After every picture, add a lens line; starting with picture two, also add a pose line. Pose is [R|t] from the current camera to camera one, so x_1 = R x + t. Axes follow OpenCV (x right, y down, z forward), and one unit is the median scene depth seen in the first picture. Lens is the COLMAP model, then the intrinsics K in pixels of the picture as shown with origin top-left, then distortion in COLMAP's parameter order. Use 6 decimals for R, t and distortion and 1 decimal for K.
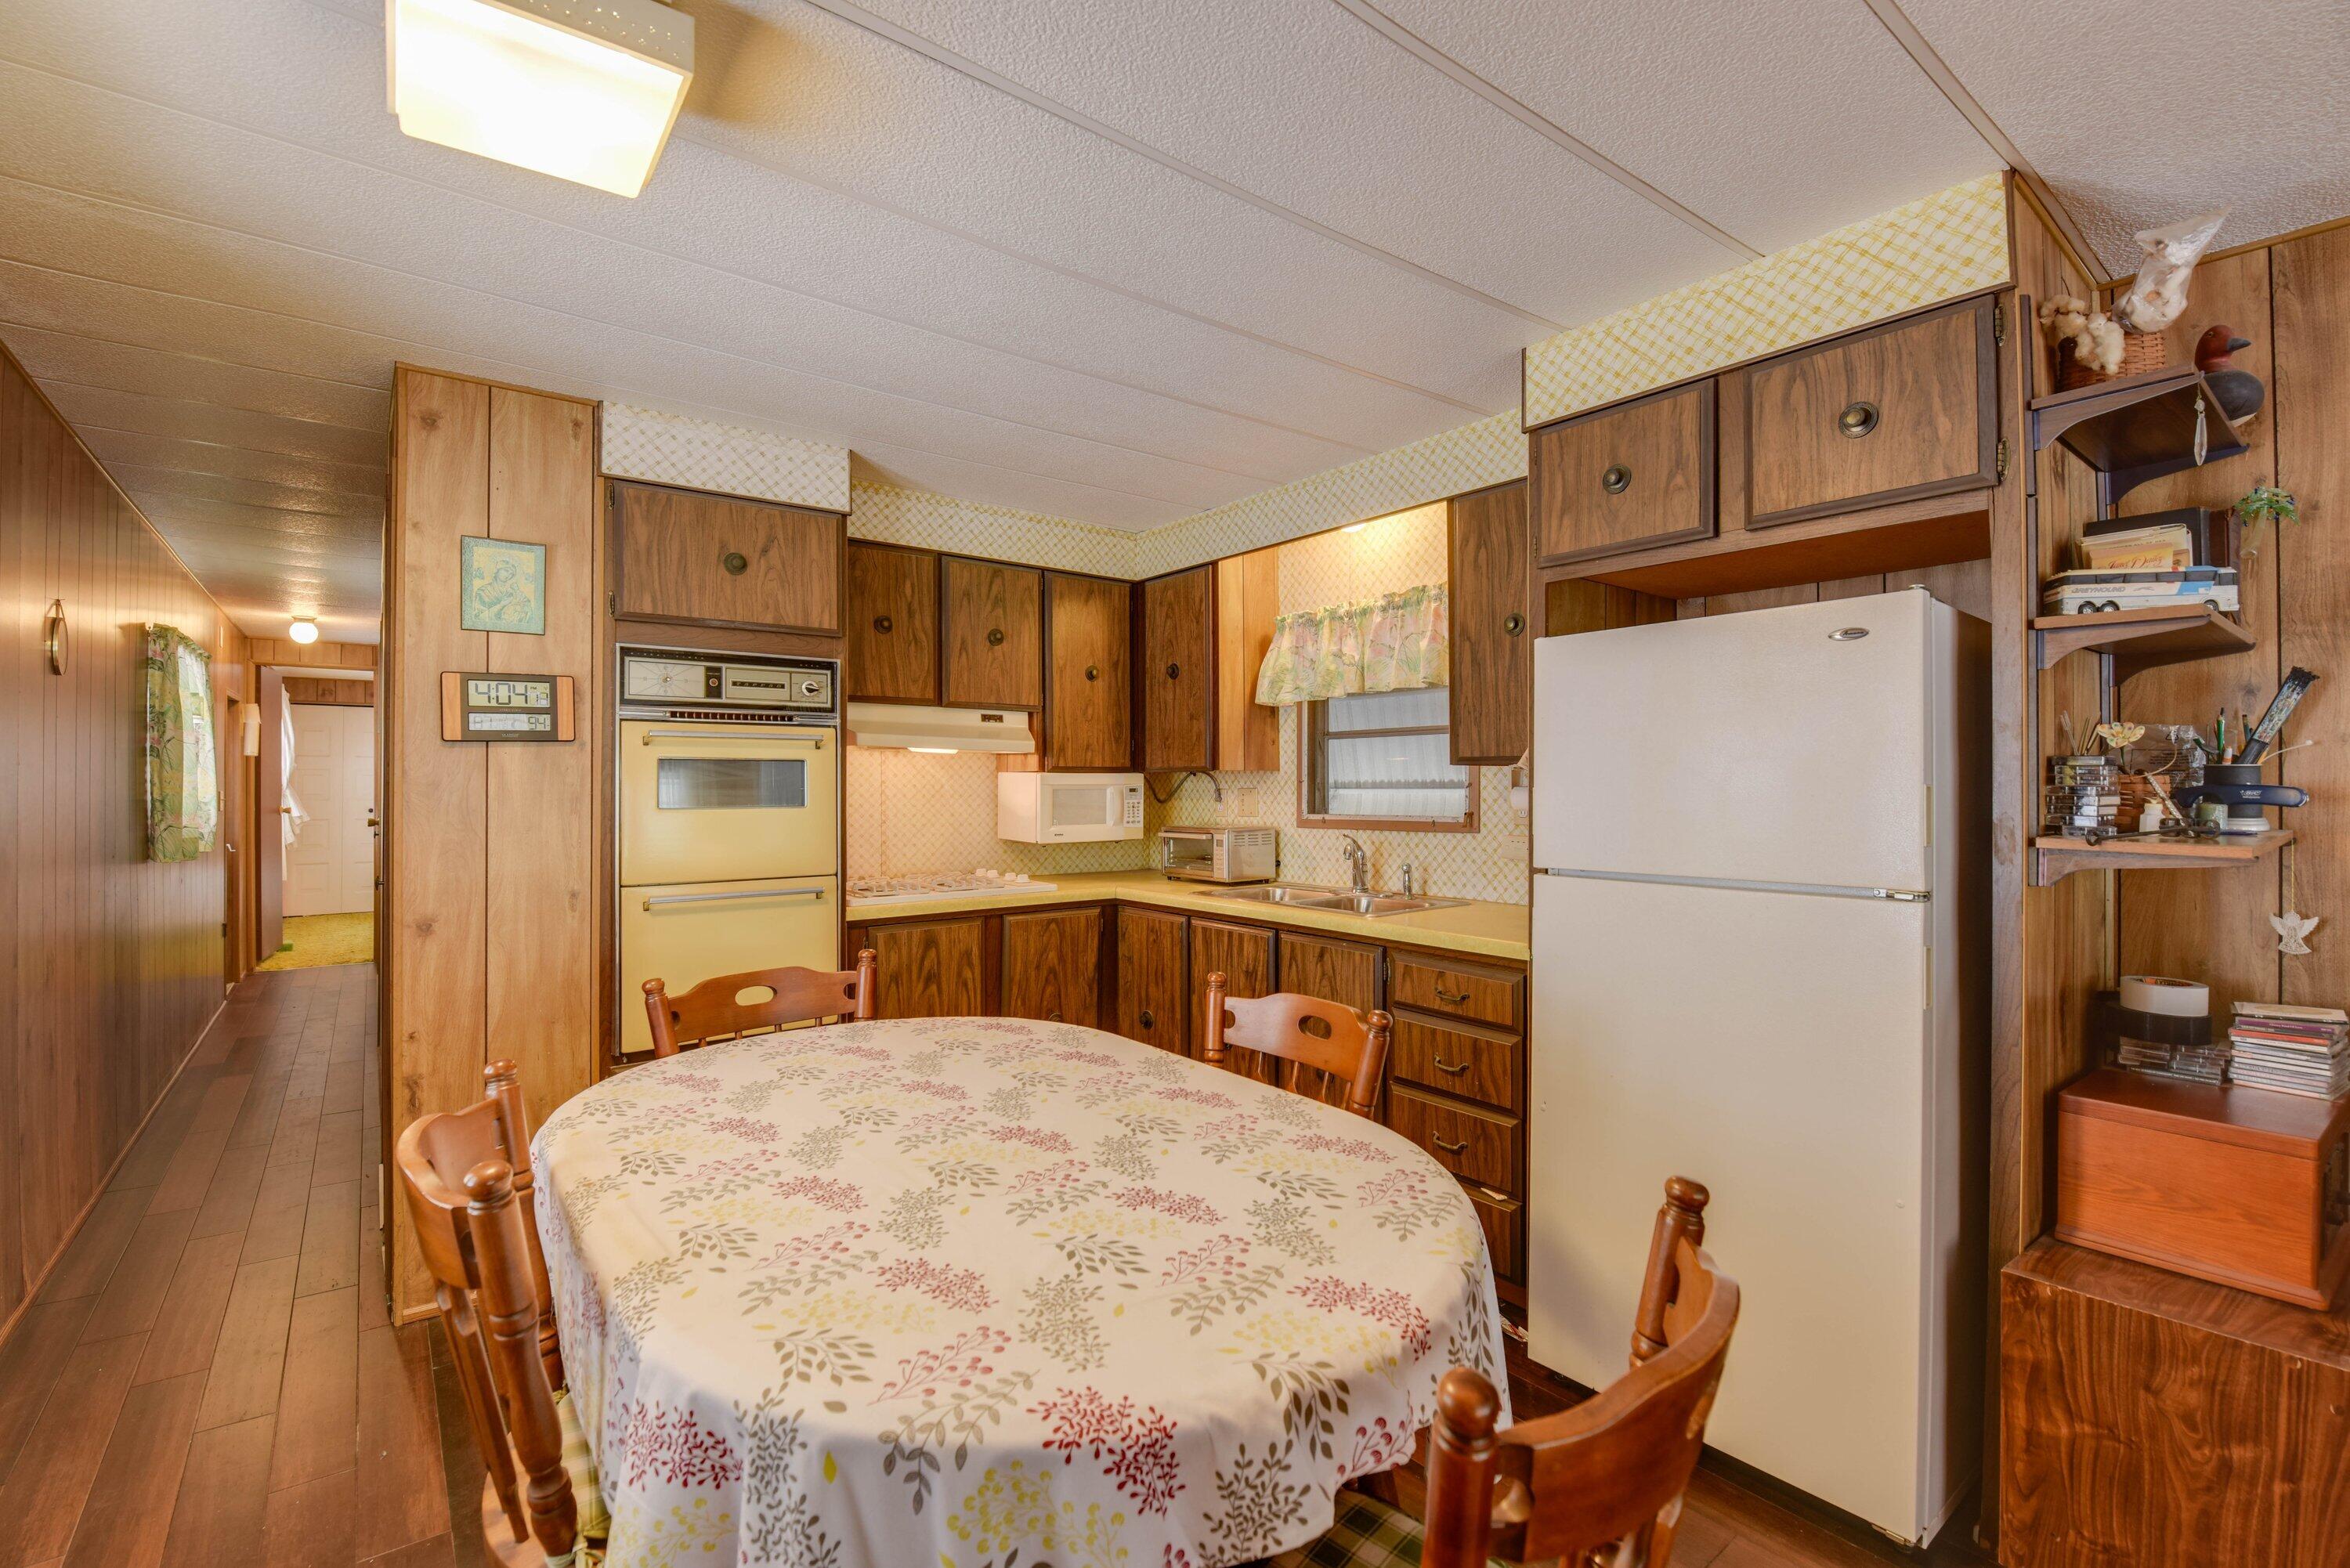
lens RADIAL K [[1034.6, 0, 1175.0], [0, 1034.6, 784.0], [0, 0, 1]] dist [-0.001162, -0.011122]
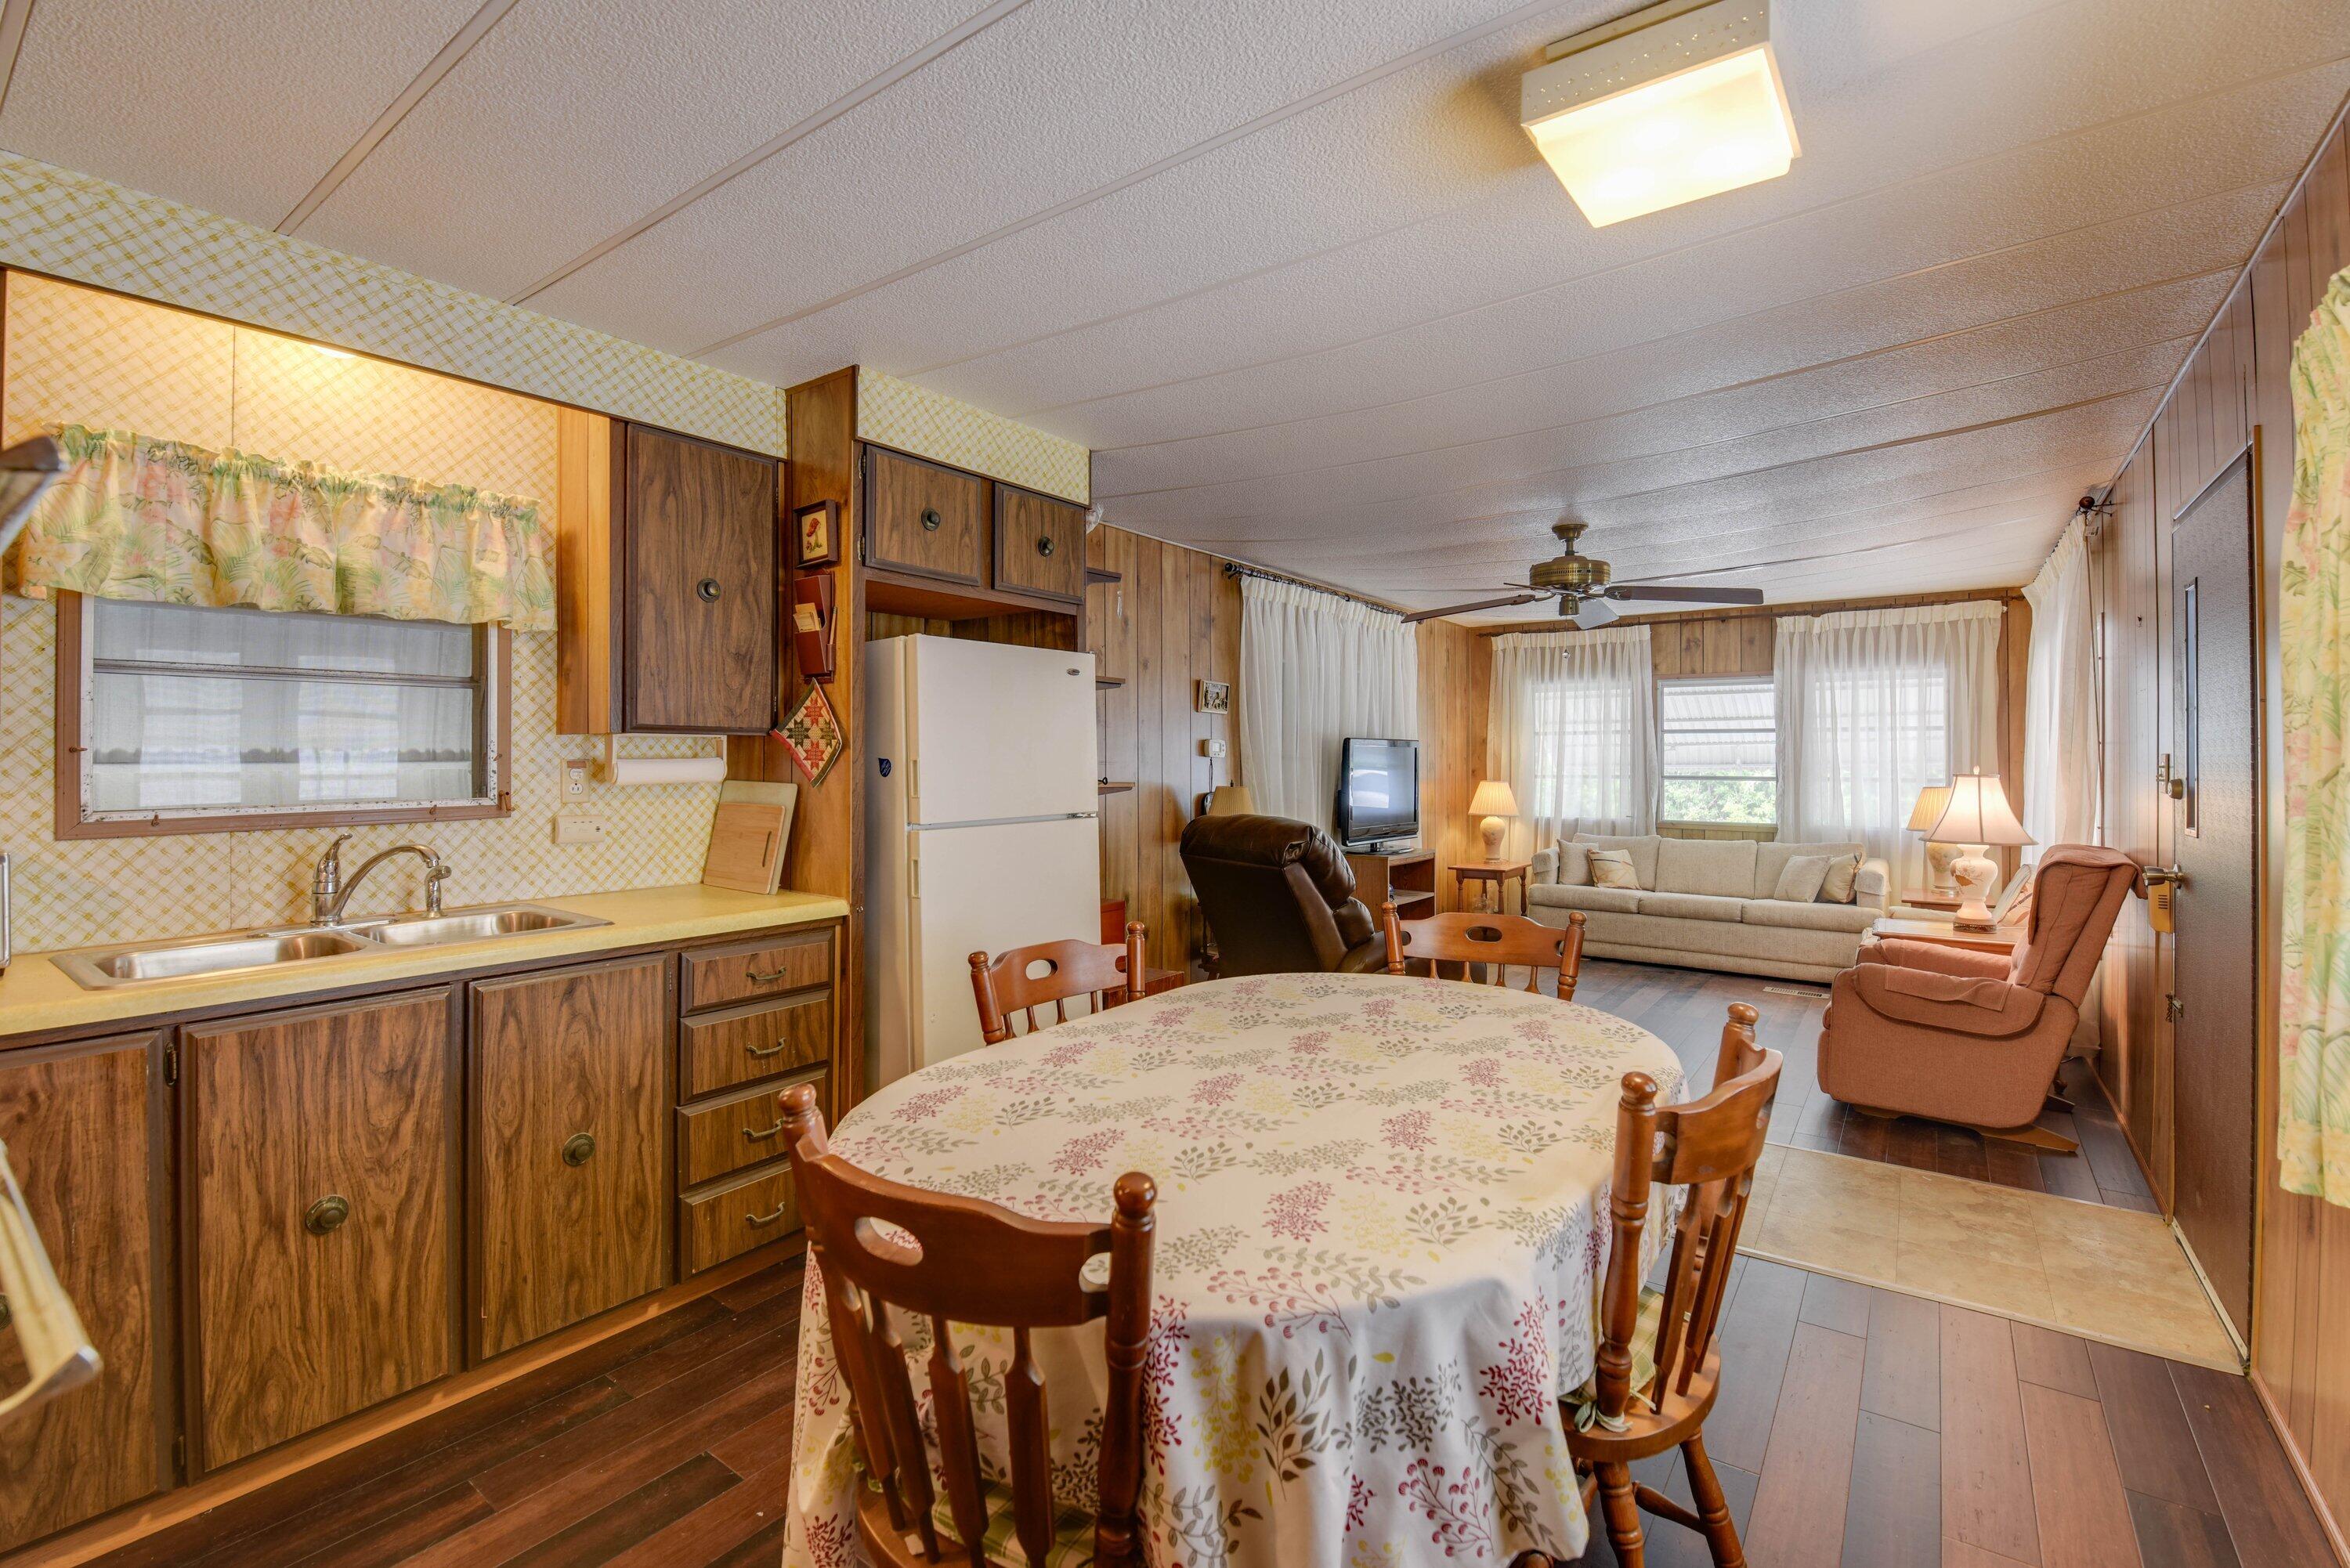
lens RADIAL K [[1049.6, 0, 1176.4], [0, 1049.6, 761.4], [0, 0, 1]] dist [-0.003378, -0.010896]
pose [[-0.282680, -0.000306, 0.959214, -0.870440], [0.002129, 0.999997, 0.000946, 0.006449], [-0.959212, 0.002310, -0.282678, 1.019750]]
